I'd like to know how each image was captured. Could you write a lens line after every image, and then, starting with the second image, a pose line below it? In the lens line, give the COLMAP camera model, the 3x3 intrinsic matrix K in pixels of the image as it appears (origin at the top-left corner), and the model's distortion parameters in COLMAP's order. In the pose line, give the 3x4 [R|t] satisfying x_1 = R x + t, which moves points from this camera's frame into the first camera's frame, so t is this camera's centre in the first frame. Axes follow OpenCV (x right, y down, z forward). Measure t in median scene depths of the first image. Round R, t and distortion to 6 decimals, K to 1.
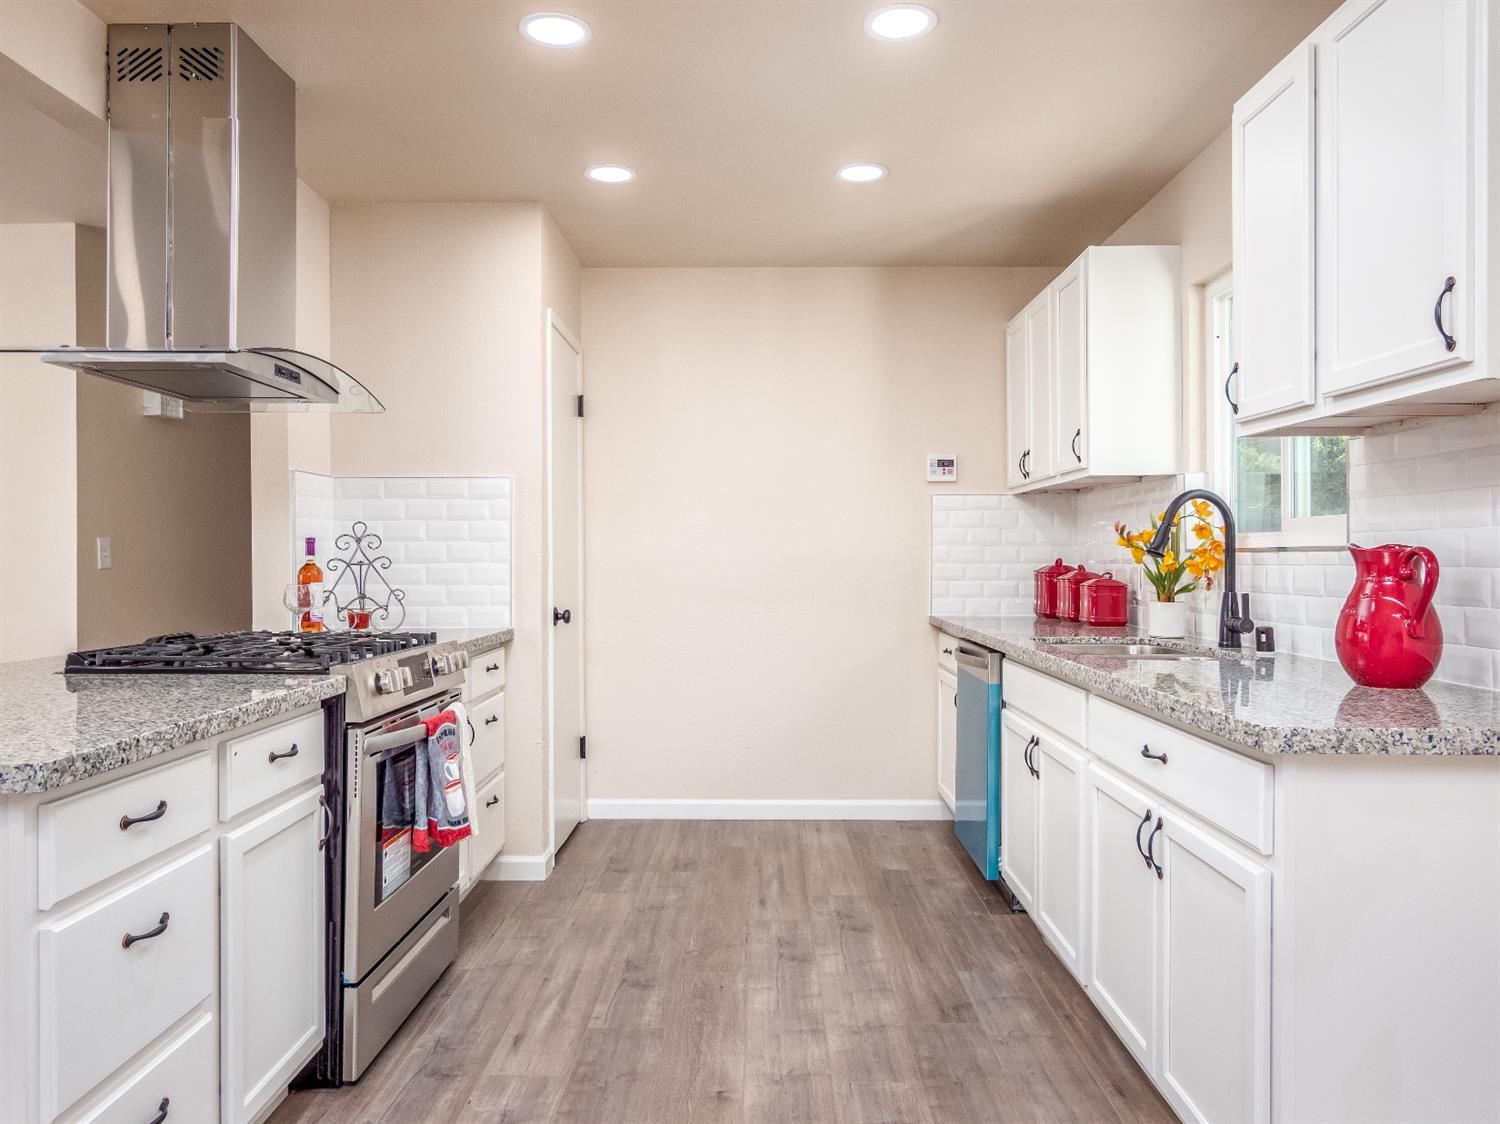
lens RADIAL K [[1049.0, 0, 746.9], [0, 1049.0, 559.5], [0, 0, 1]] dist [-0.010557, -0.004849]
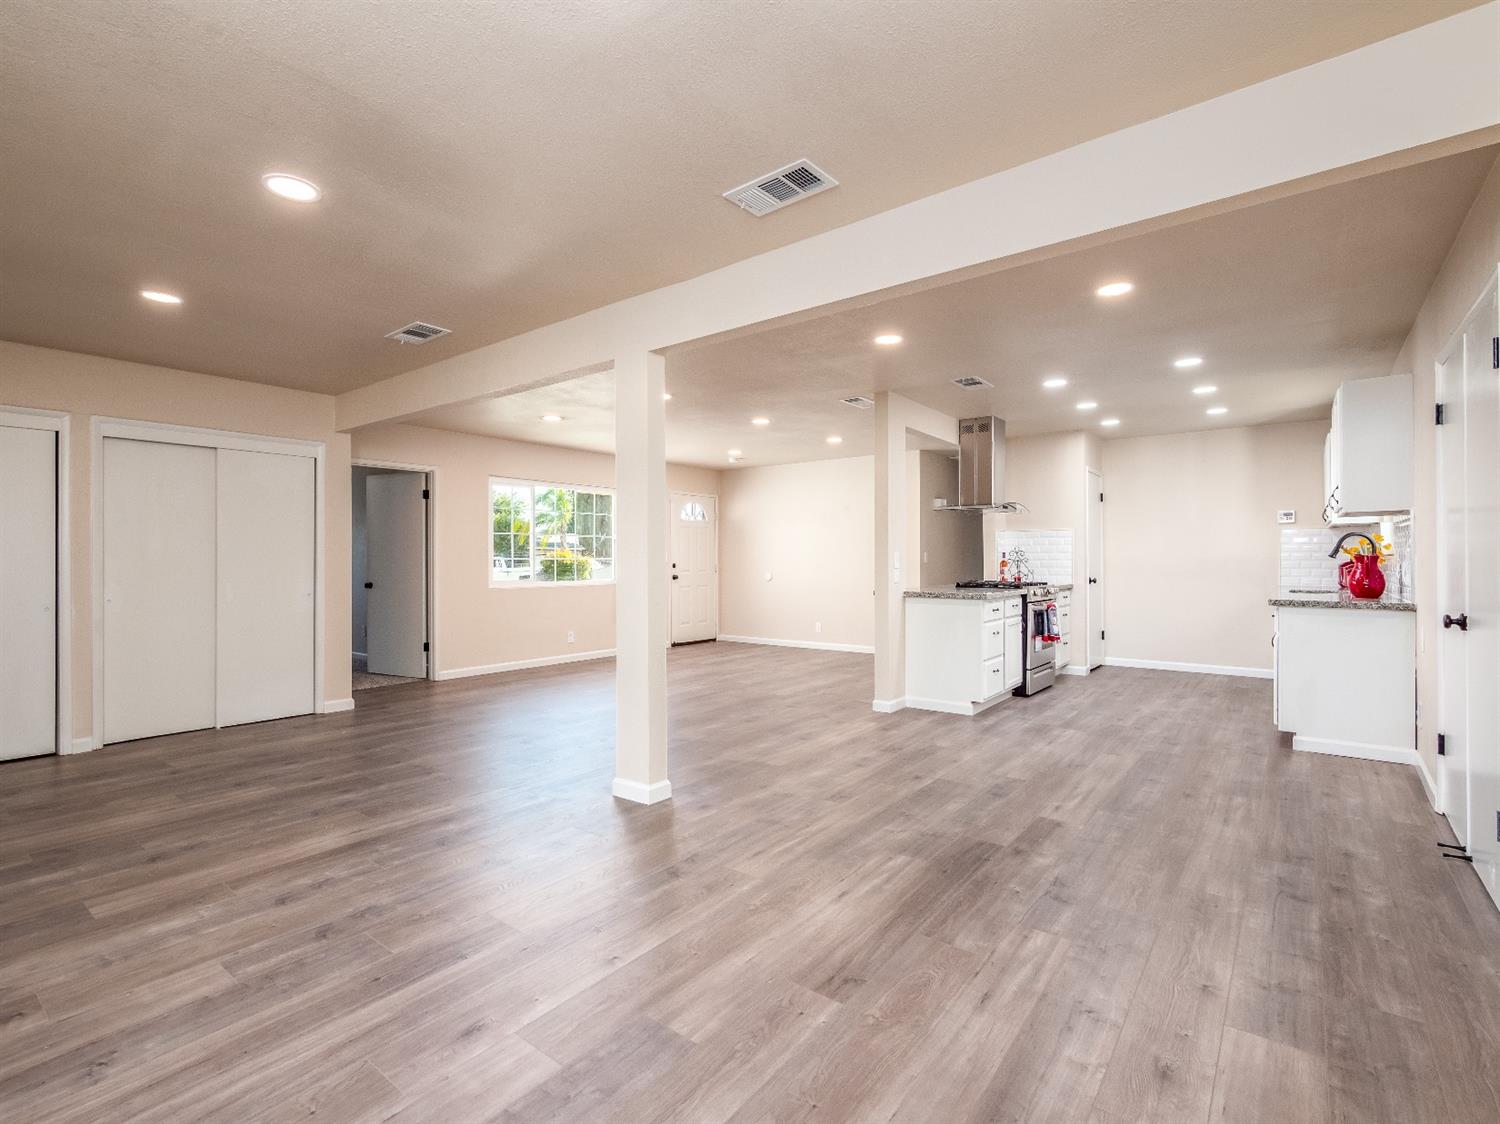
lens RADIAL K [[687.8, 0, 749.9], [0, 687.8, 559.9], [0, 0, 1]] dist [-0.004593, -0.000274]
pose [[0.793277, -0.001146, -0.608860, 0.243600], [0.000673, 0.999999, -0.001005, 0.003193], [0.608861, 0.000387, 0.793277, -1.140107]]
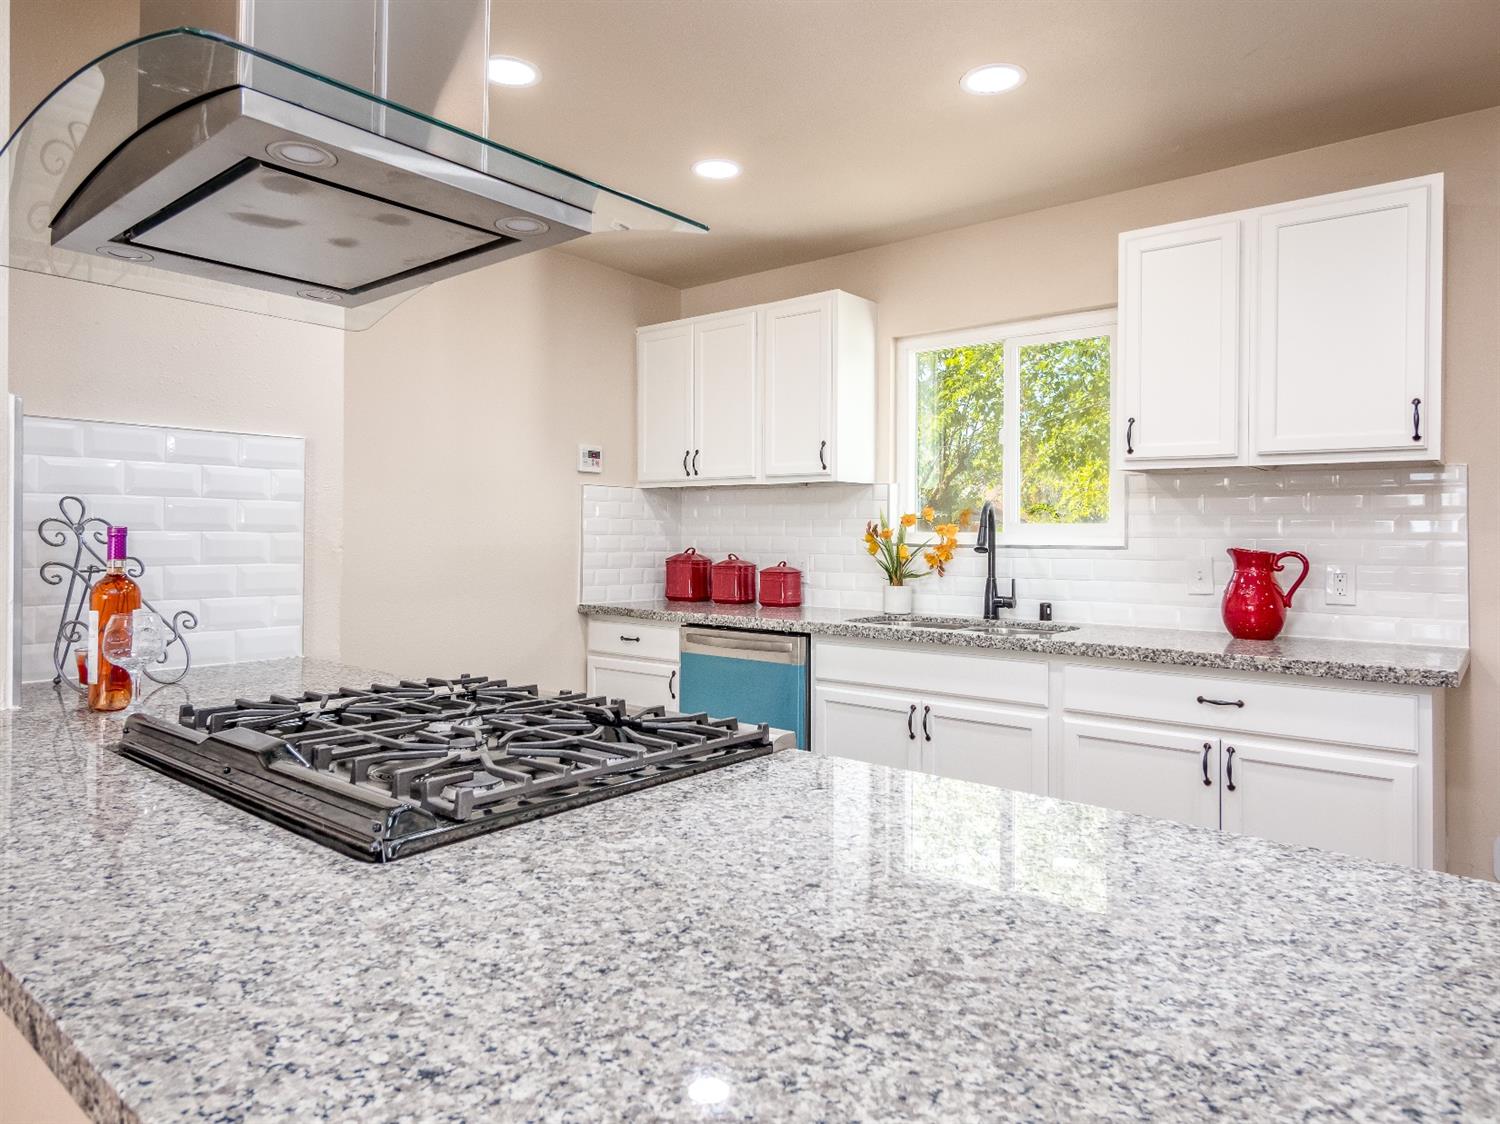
lens RADIAL K [[928.6, 0, 754.1], [0, 928.6, 548.8], [0, 0, 1]] dist [0.002047, 0.000502]
pose [[0.619804, -0.006961, 0.784726, -0.613060], [-0.005332, 0.999900, 0.013081, -0.018148], [-0.784739, -0.012292, 0.619705, 0.451221]]
